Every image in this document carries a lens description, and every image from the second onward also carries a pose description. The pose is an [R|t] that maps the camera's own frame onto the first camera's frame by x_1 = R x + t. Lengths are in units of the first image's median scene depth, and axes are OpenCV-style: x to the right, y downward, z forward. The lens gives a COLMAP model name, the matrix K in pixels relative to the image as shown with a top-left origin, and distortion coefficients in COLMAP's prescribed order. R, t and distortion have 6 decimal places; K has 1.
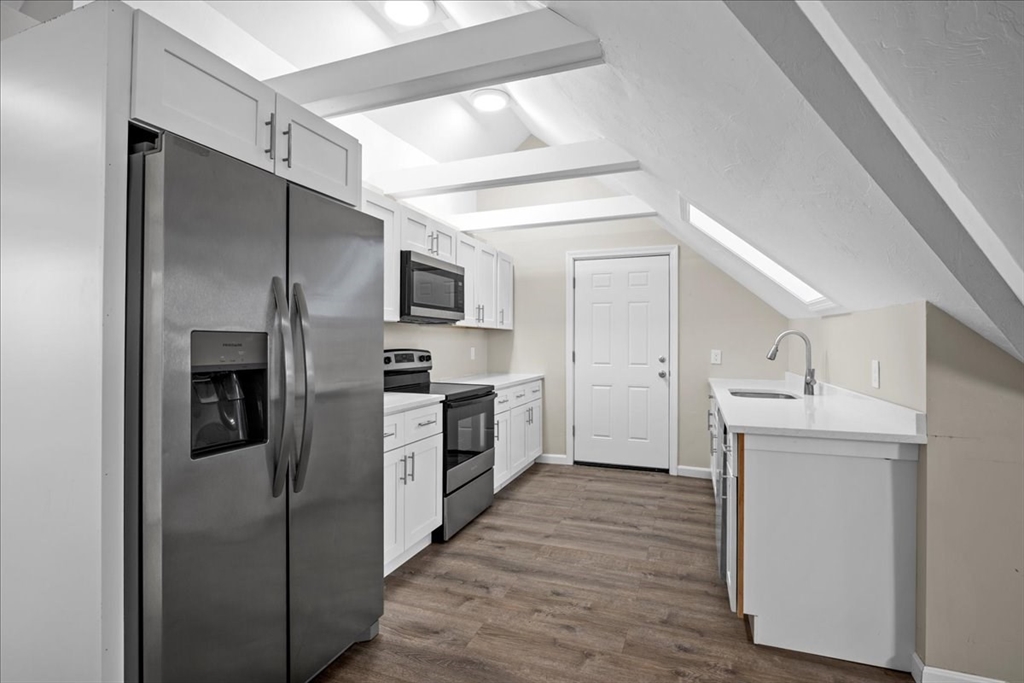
lens RADIAL K [[484.5, 0, 512.0], [0, 484.5, 341.5], [0, 0, 1]] dist [-0.001361, 0.000156]
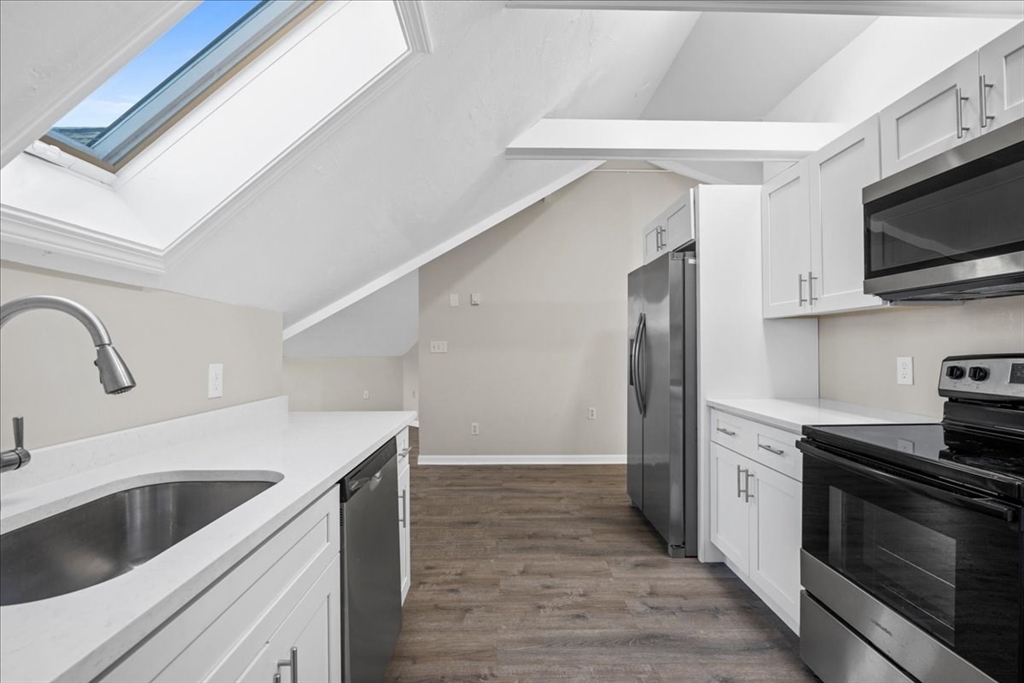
lens RADIAL K [[484.5, 0, 512.0], [0, 484.5, 341.5], [0, 0, 1]] dist [-0.001361, 0.000156]
pose [[-0.930765, -0.005049, -0.365583, 0.582584], [0.001434, 0.999847, -0.017460, 0.018504], [0.365615, -0.016776, -0.930615, 1.922554]]
